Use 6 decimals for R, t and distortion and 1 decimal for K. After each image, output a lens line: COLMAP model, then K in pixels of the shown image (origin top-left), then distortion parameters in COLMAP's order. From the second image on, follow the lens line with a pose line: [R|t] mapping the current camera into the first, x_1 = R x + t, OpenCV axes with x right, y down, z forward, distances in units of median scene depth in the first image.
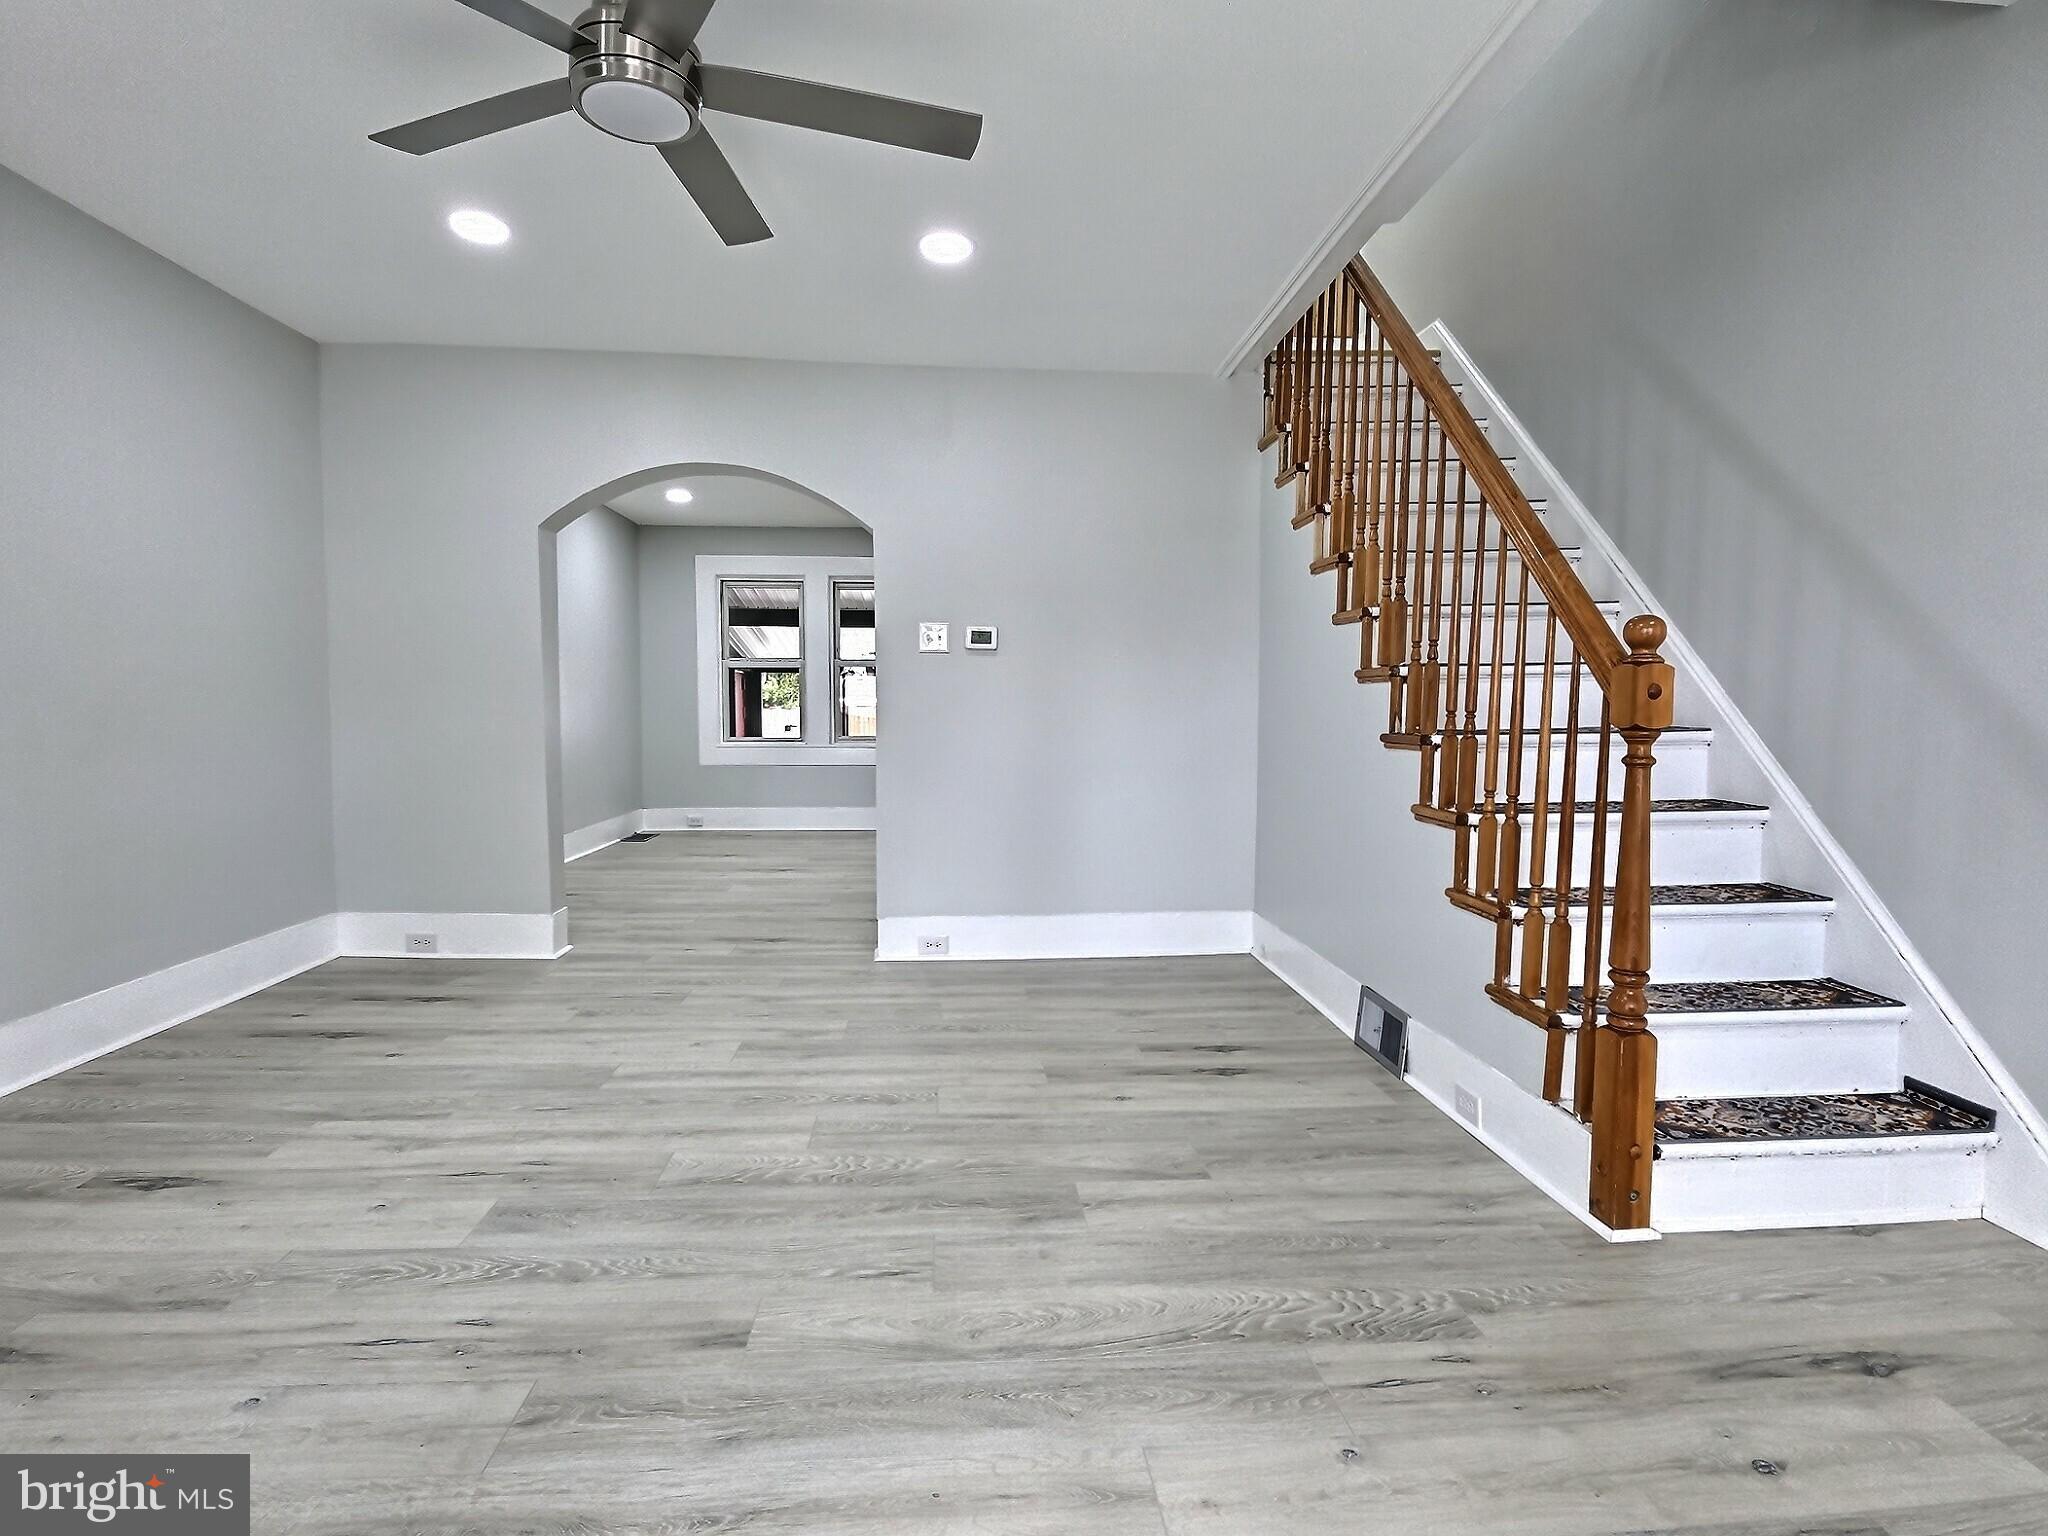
lens RADIAL K [[1053.5, 0, 1011.8], [0, 1053.5, 780.9], [0, 0, 1]] dist [-0.003901, -0.007013]
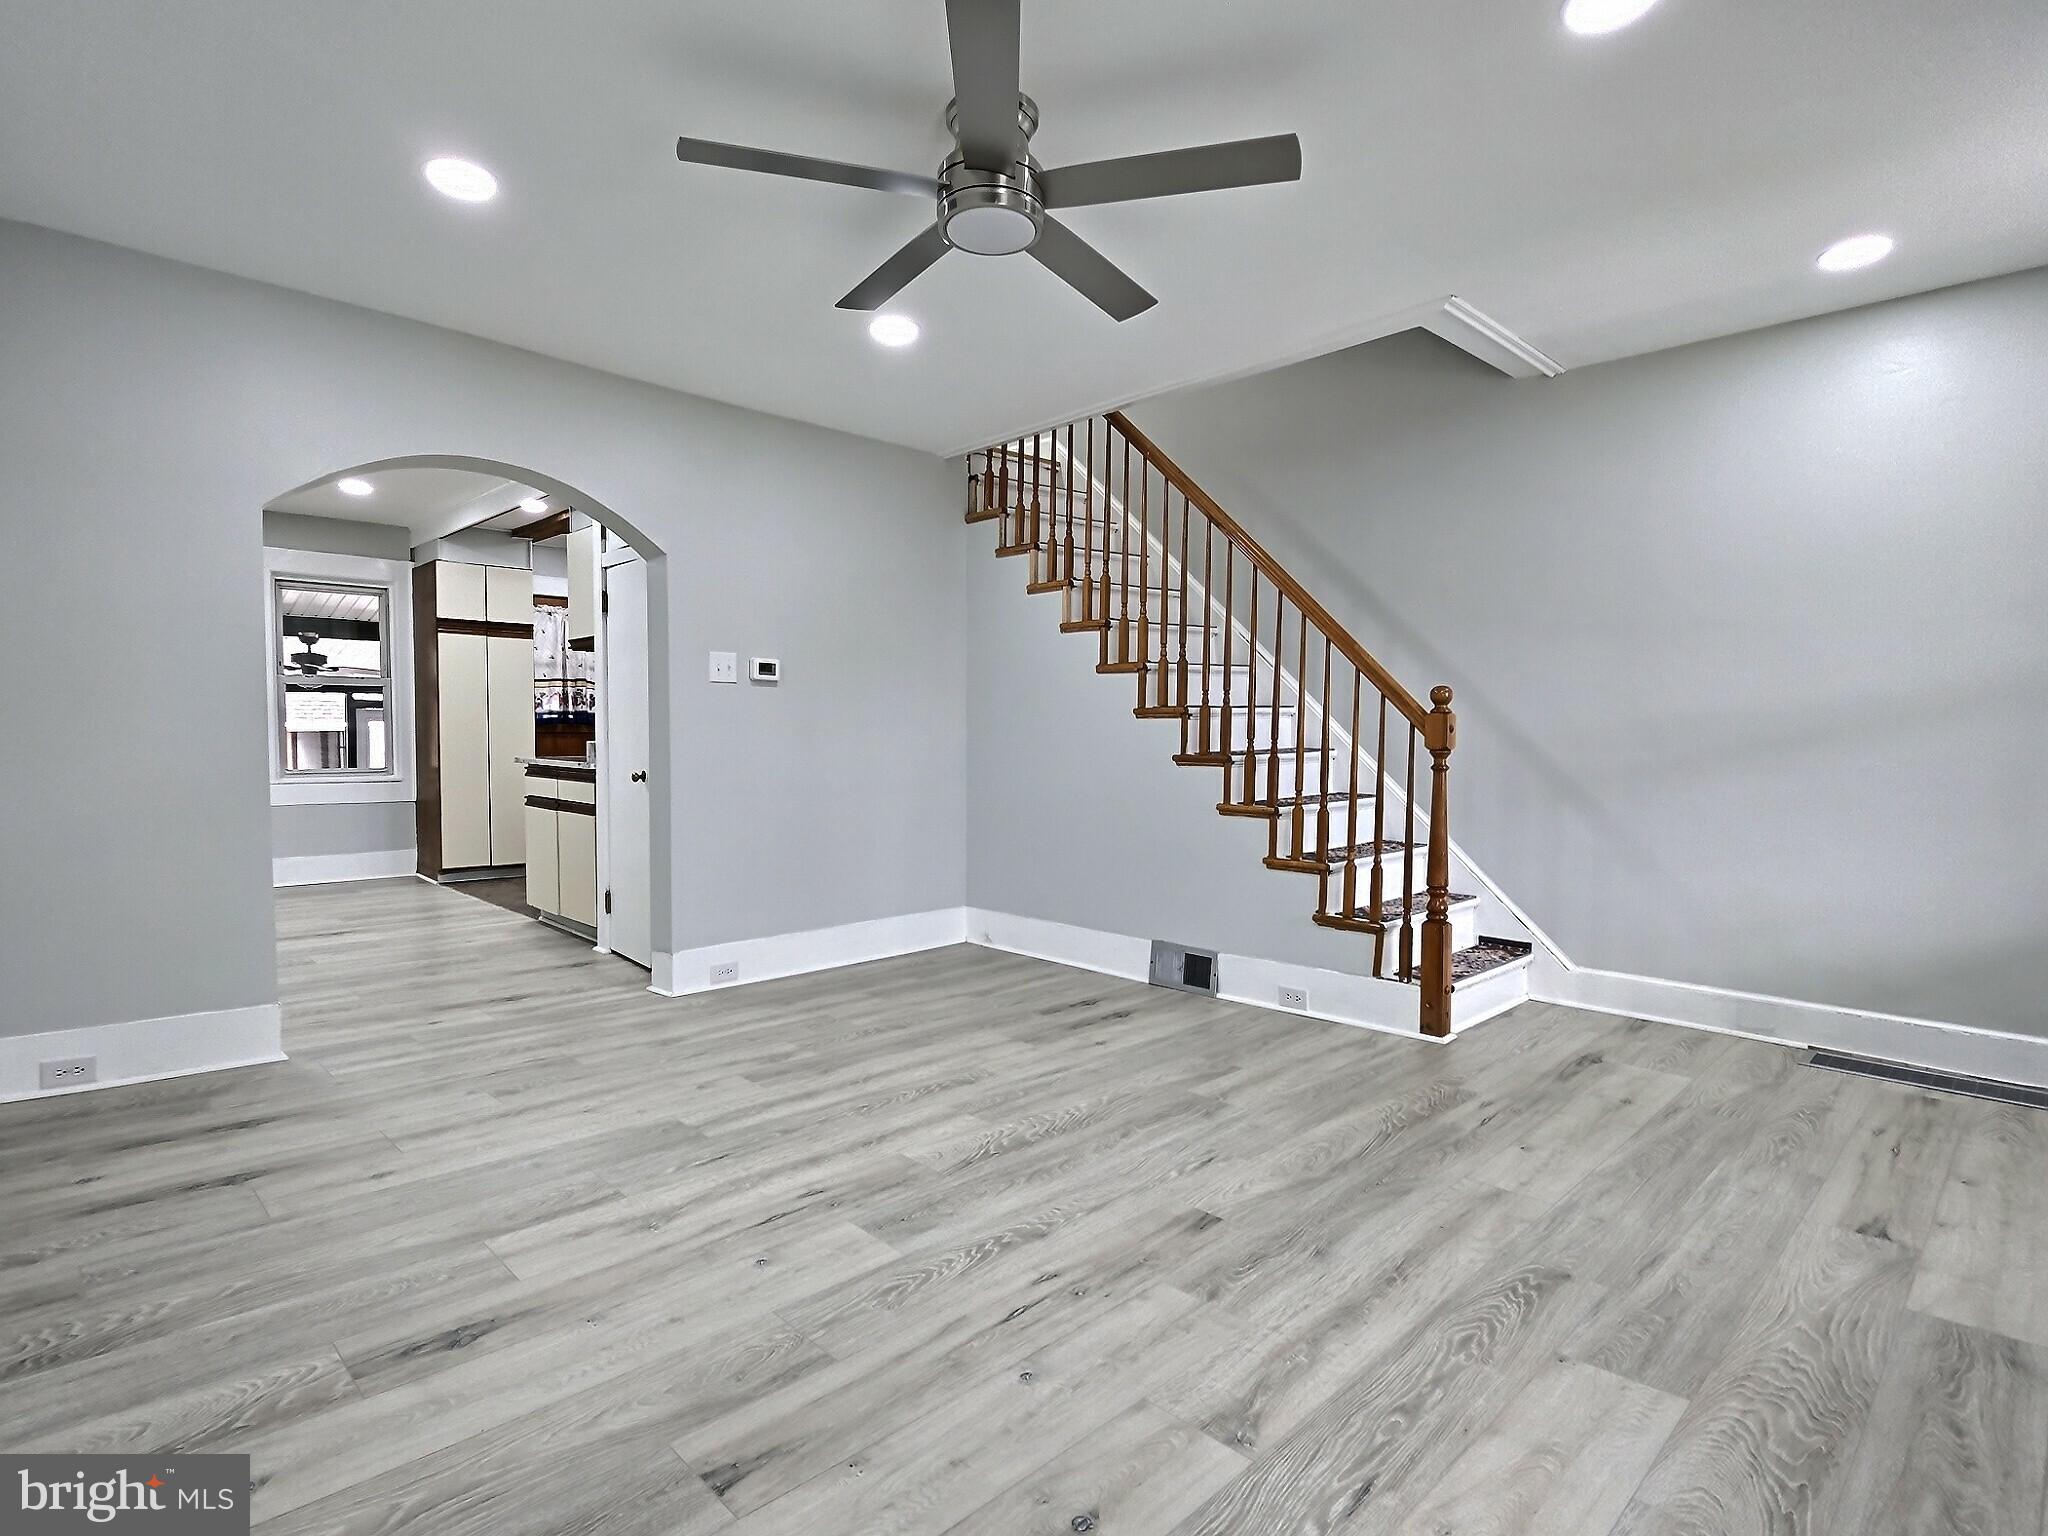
lens RADIAL K [[1053.5, 0, 1009.5], [0, 1053.5, 785.9], [0, 0, 1]] dist [-0.003901, -0.007013]
pose [[0.764793, -0.032450, 0.643458, -0.871159], [0.043931, 0.999033, -0.001833, -0.014134], [-0.642777, 0.029670, 0.765479, 0.090181]]
